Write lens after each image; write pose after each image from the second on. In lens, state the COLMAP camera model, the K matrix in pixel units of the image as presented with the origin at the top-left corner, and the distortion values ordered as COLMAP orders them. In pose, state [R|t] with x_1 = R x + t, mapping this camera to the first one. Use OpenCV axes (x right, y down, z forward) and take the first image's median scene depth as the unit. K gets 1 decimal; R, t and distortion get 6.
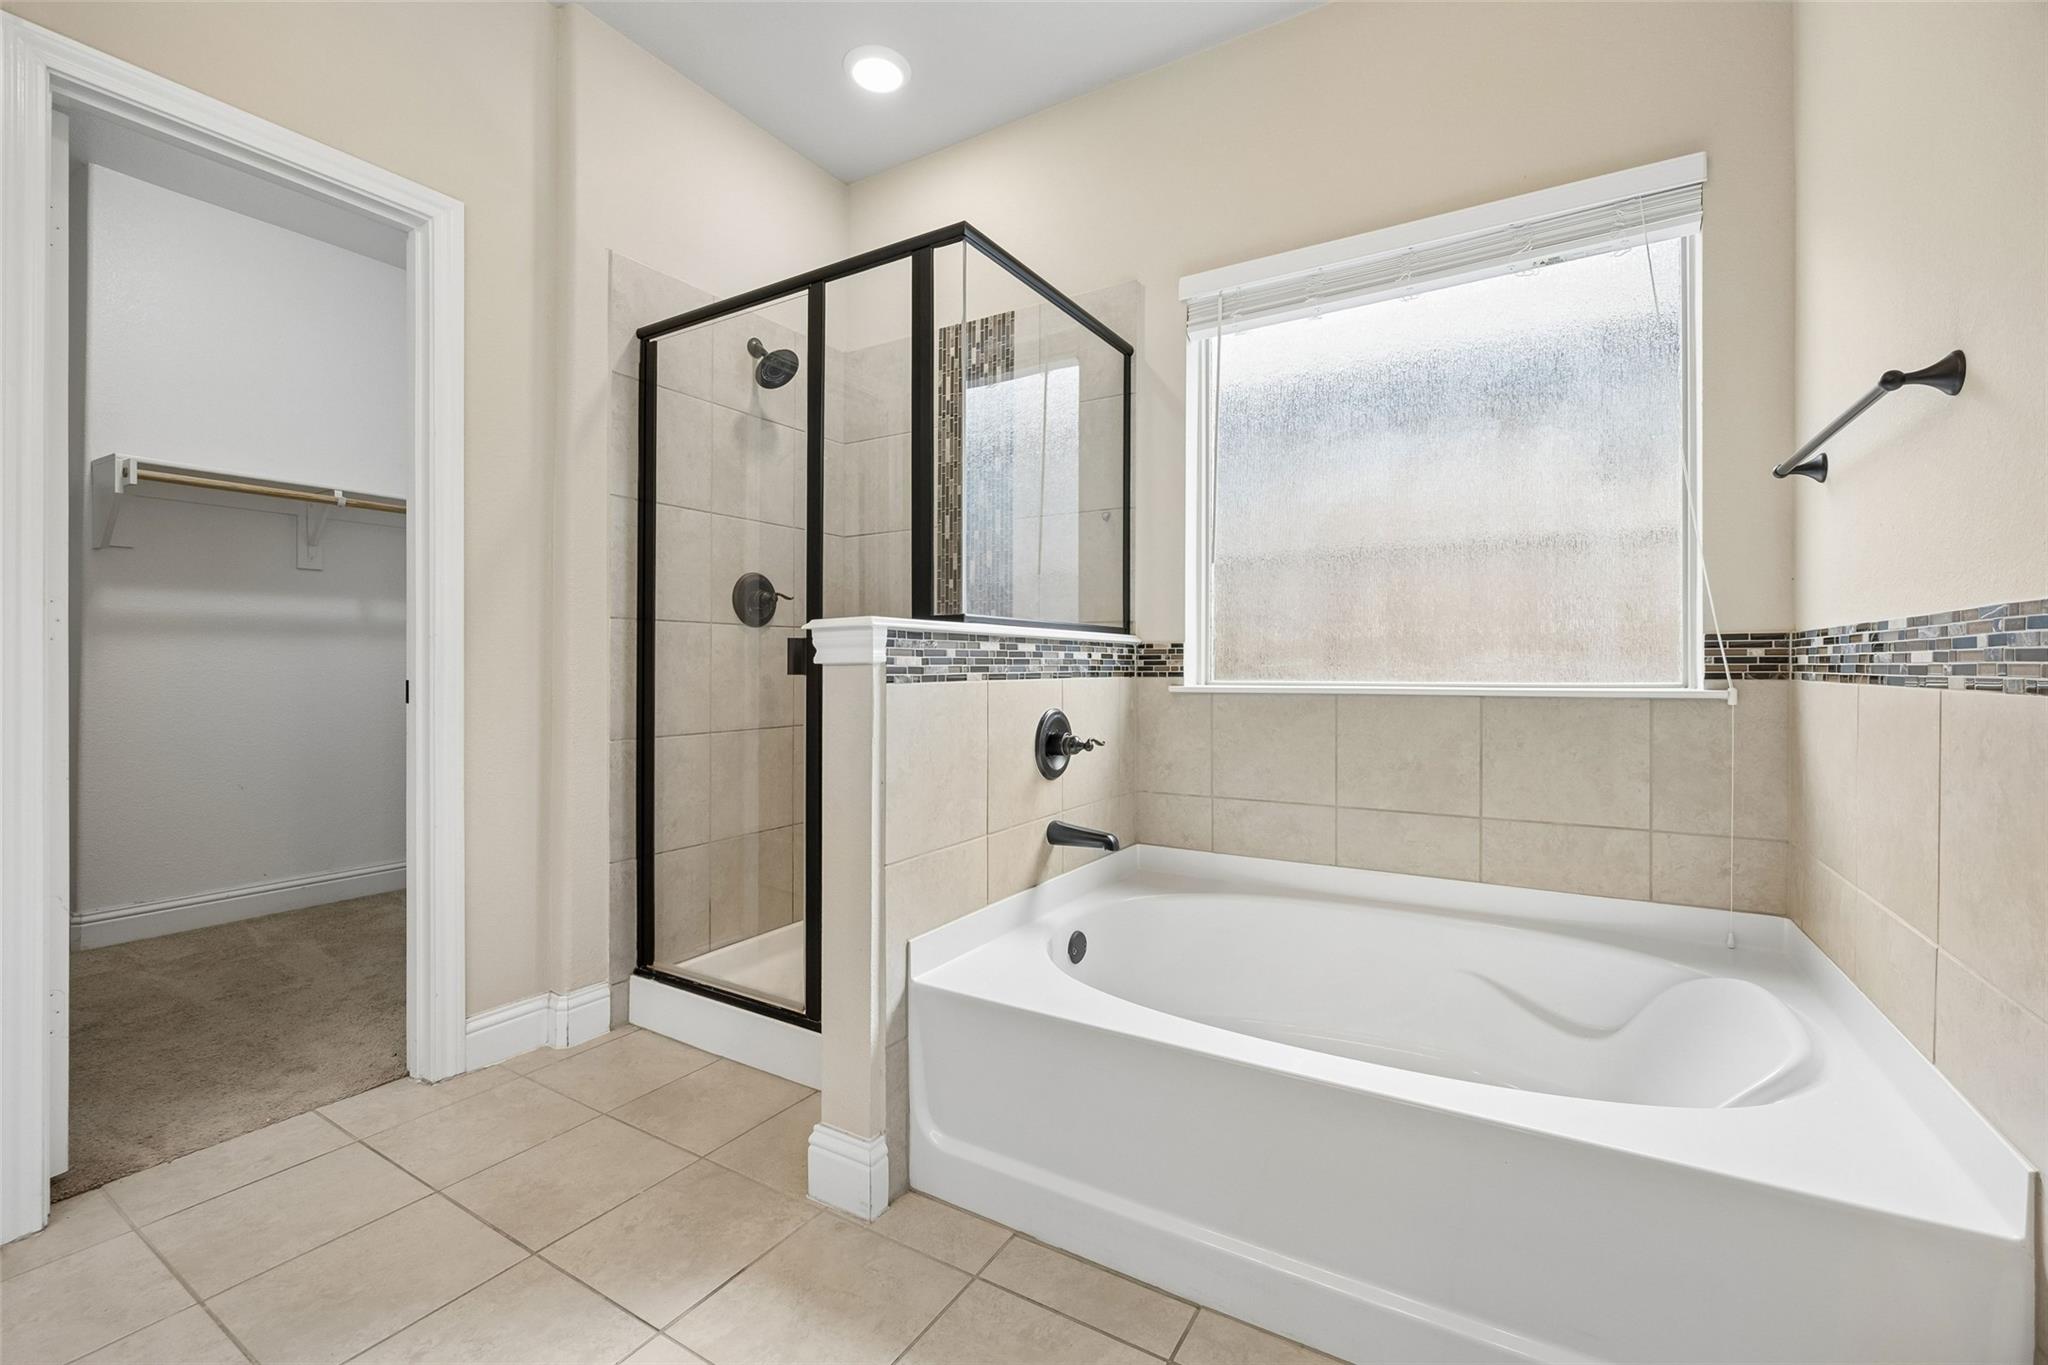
lens RADIAL K [[880.8, 0, 1023.5], [0, 880.8, 672.3], [0, 0, 1]] dist [0.000924, -0.000050]
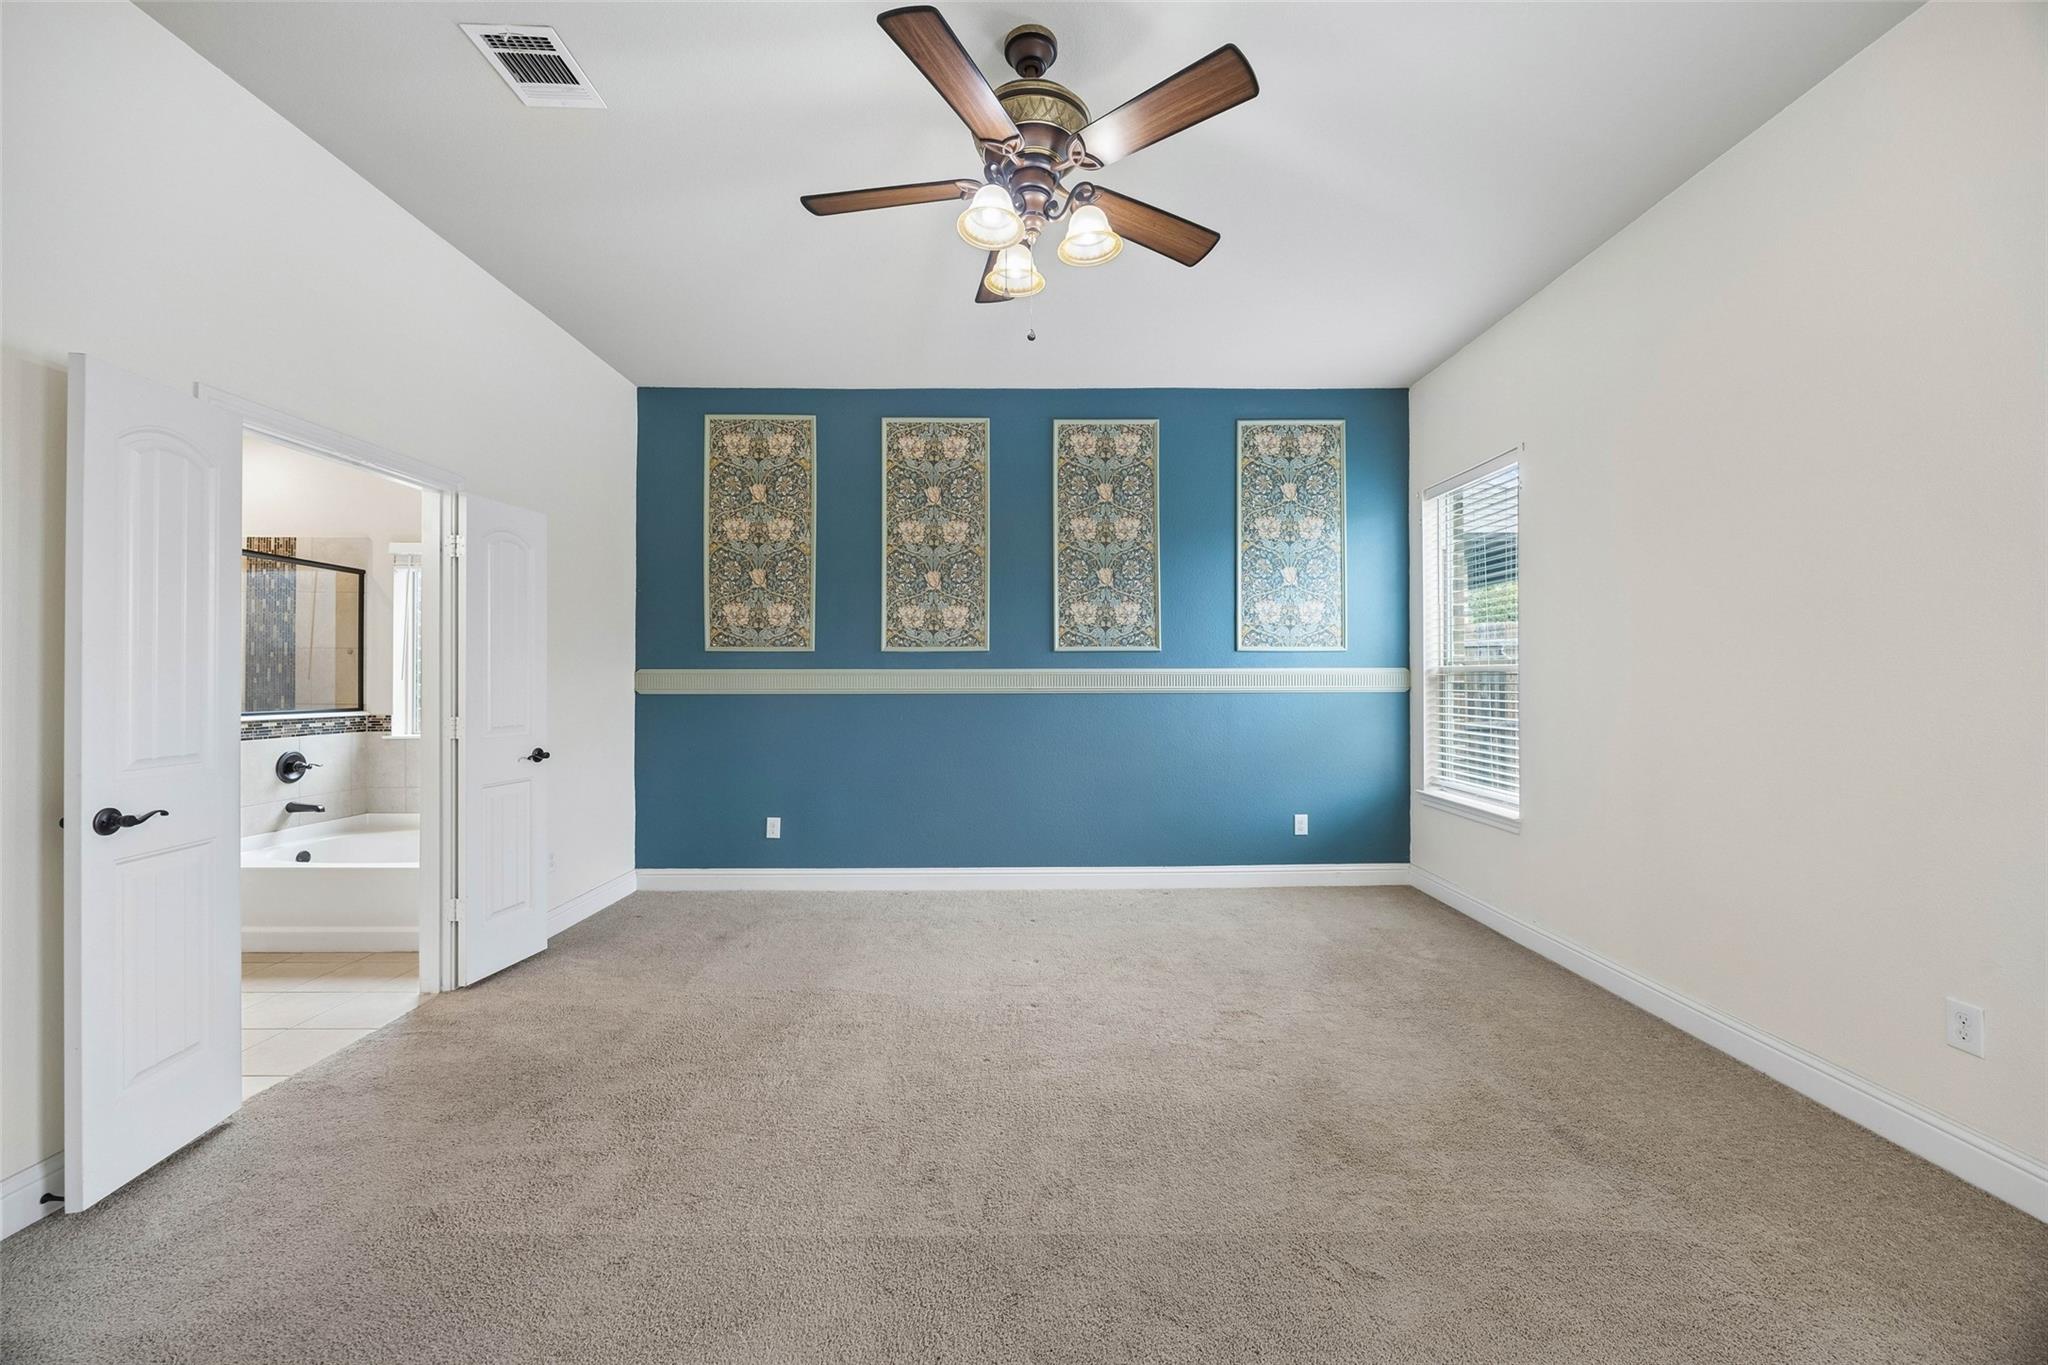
lens RADIAL K [[780.6, 0, 1026.9], [0, 780.6, 678.5], [0, 0, 1]] dist [-0.002488, -0.000185]
pose [[0.833098, 0.001252, 0.553124, 0.416365], [0.006759, 0.999900, -0.012444, -0.087993], [-0.553084, 0.014105, 0.833006, -1.396830]]
